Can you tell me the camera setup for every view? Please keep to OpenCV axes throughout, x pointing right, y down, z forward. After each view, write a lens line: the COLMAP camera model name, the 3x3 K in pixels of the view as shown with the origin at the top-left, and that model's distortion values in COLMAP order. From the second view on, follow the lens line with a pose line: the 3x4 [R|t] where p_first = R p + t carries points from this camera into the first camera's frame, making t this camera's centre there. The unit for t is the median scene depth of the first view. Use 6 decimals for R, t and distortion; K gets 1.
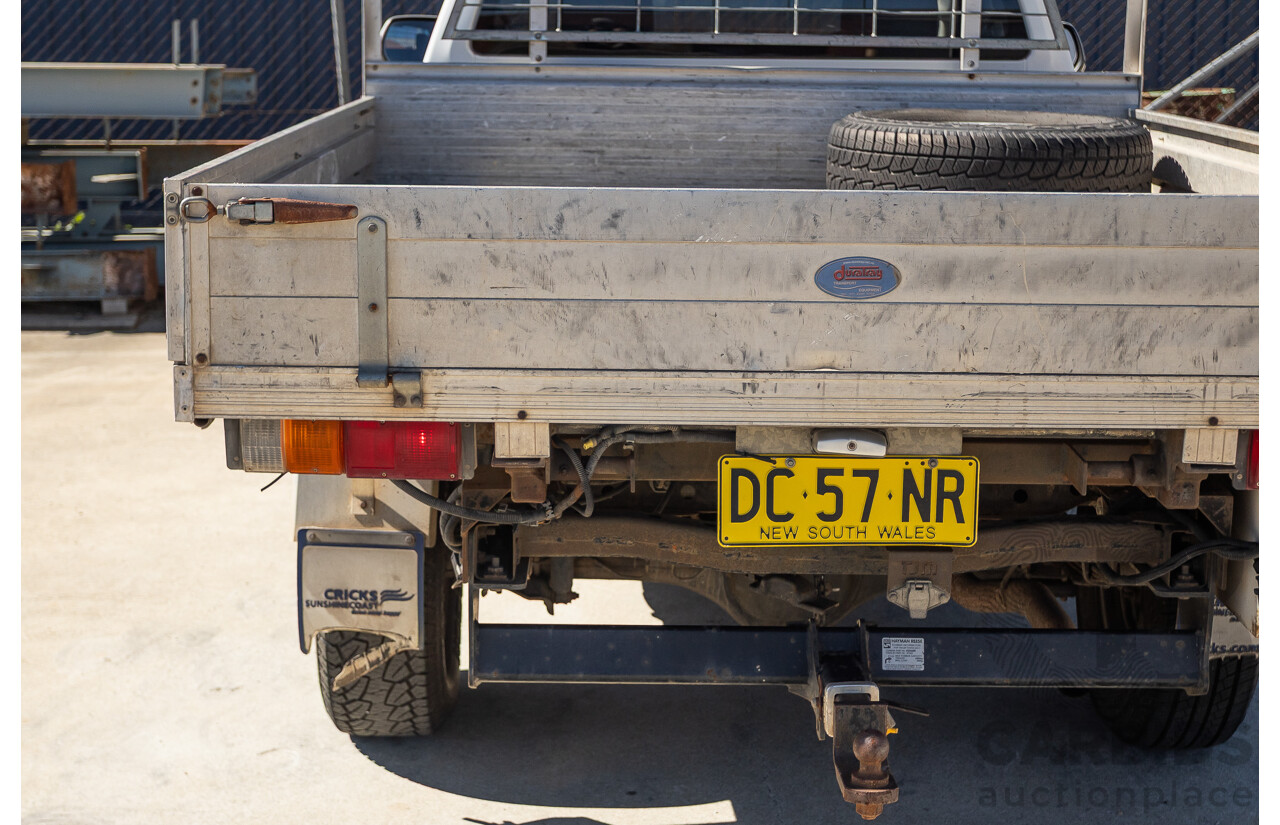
lens RADIAL K [[2134.1, 0, 640.0], [0, 2134.1, 412.5], [0, 0, 1]] dist [-0.036351, 0.104941]
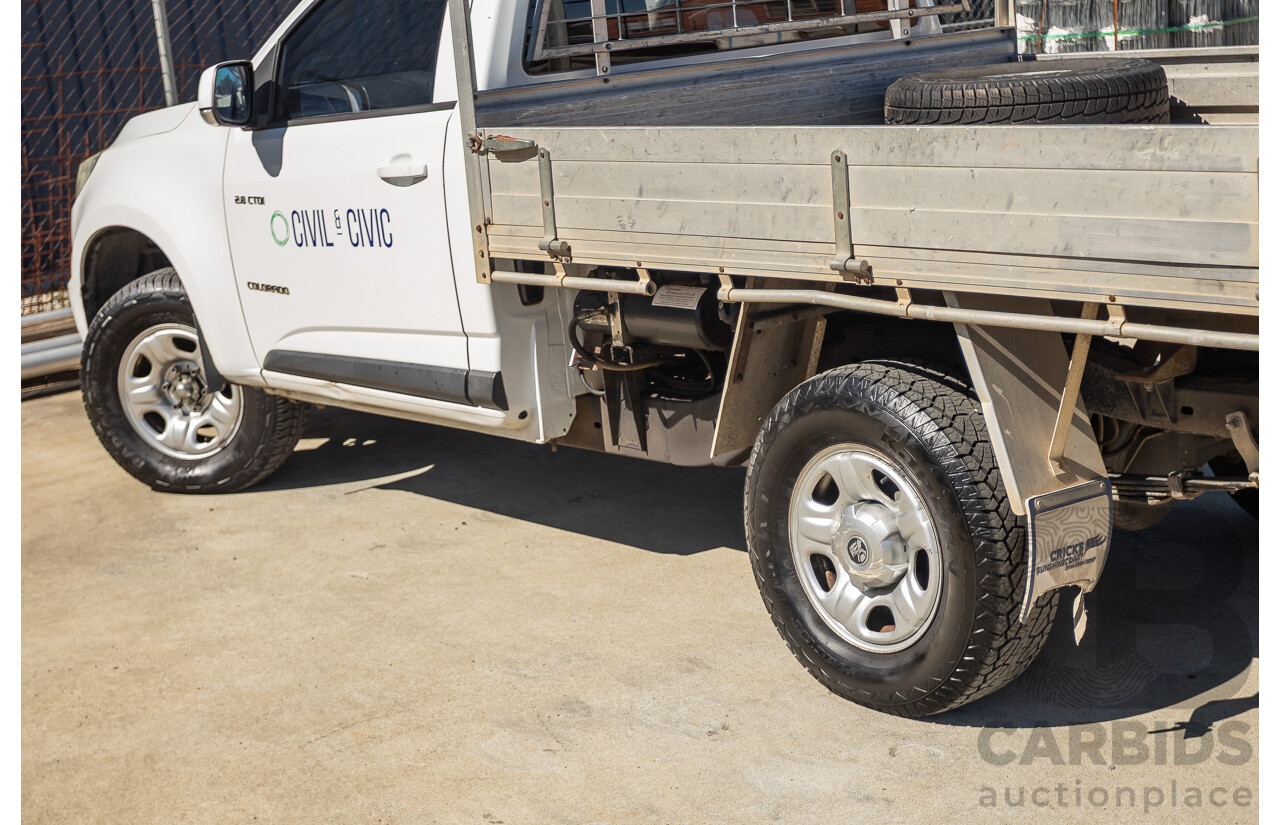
lens RADIAL K [[2134.1, 0, 640.0], [0, 2134.1, 412.5], [0, 0, 1]] dist [-0.036351, 0.104941]
pose [[0.775626, -0.205622, 0.596762, -1.156320], [0.215538, 0.974901, 0.055774, -0.107591], [-0.593252, 0.085365, 0.800478, 0.357308]]
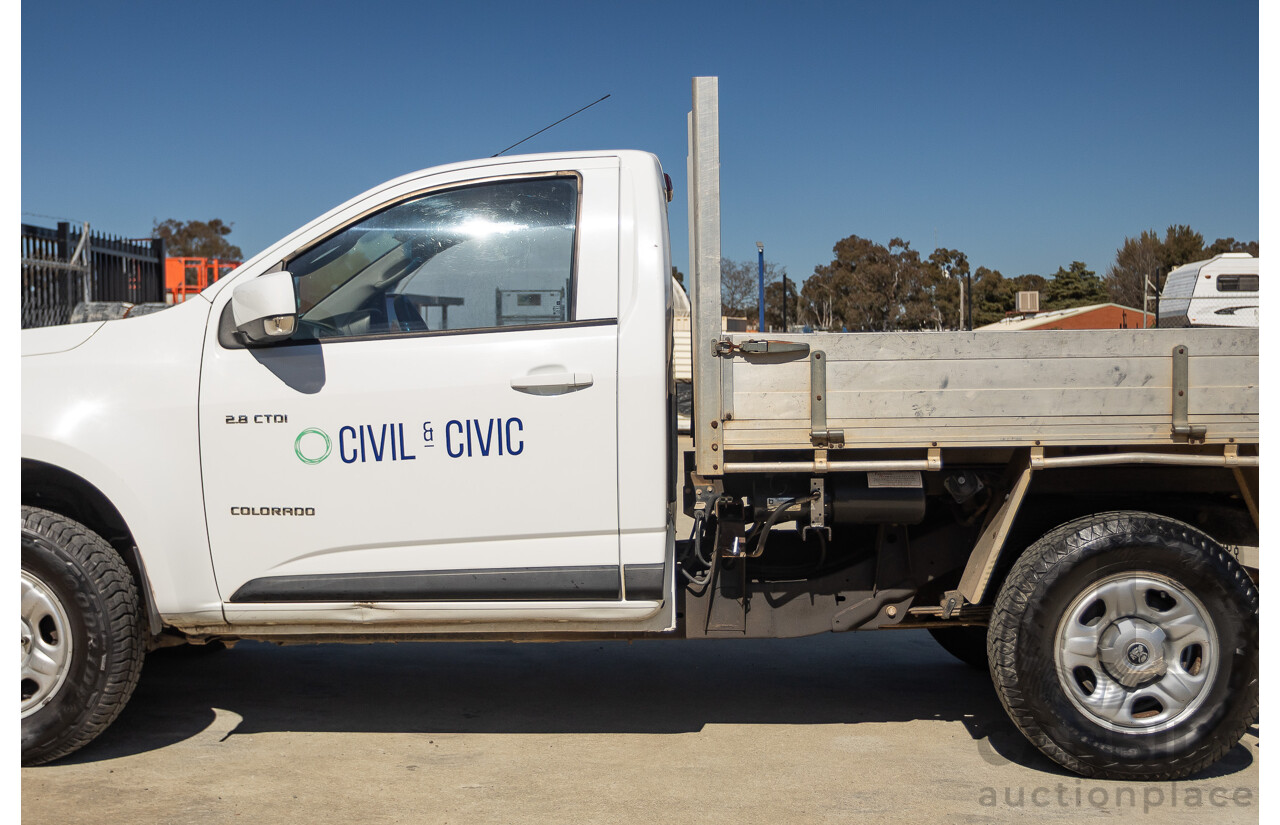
lens RADIAL K [[1643.8, 0, 640.0], [0, 1643.8, 412.5], [0, 0, 1]] dist [-0.007625, -0.004820]
pose [[0.040619, -0.043417, 0.998231, -1.665496], [0.204524, 0.978263, 0.034226, -0.255027], [-0.978018, 0.202772, 0.048616, 1.749047]]
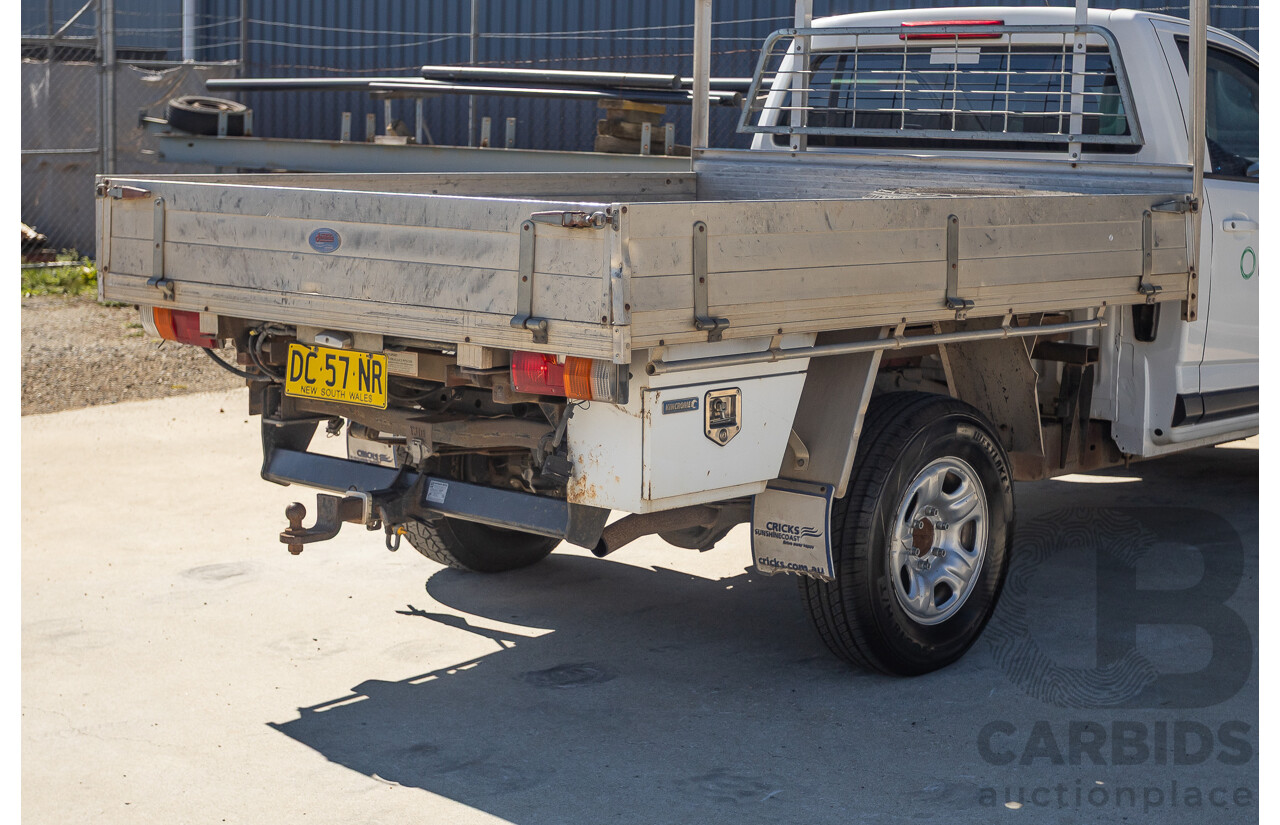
lens RADIAL K [[2171.7, 0, 637.6], [0, 2171.7, 390.6], [0, 0, 1]] dist [-0.024599, 0.065565]
pose [[0.728688, 0.085622, -0.679473, 1.444491], [-0.141712, 0.989532, -0.027283, 0.067103], [0.670024, 0.116171, 0.733193, -0.102898]]
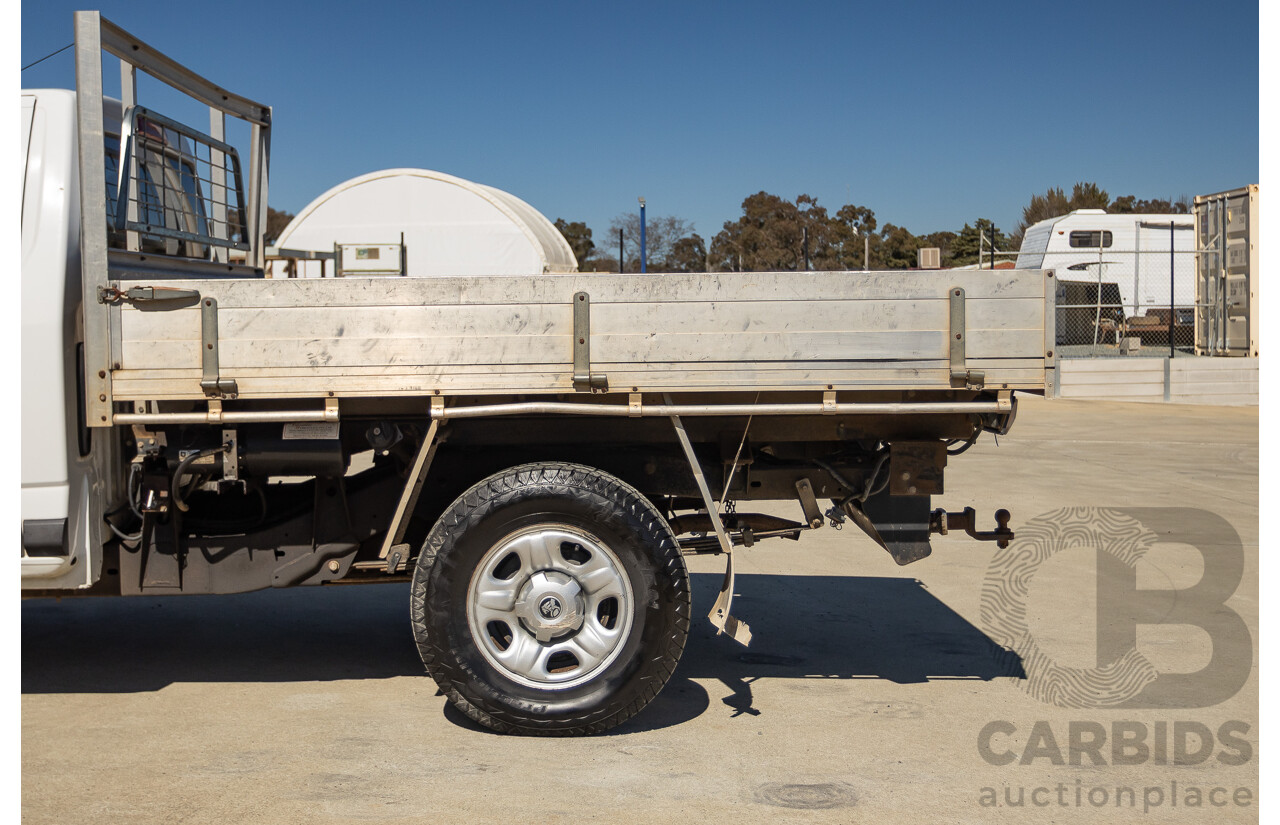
lens RADIAL K [[1643.8, 0, 640.0], [0, 1643.8, 412.5], [0, 0, 1]] dist [-0.007625, -0.004820]
pose [[-0.007010, -0.069750, 0.997540, -1.614911], [0.204152, 0.976454, 0.069710, -0.154528], [-0.978914, 0.204139, 0.007394, 1.309426]]
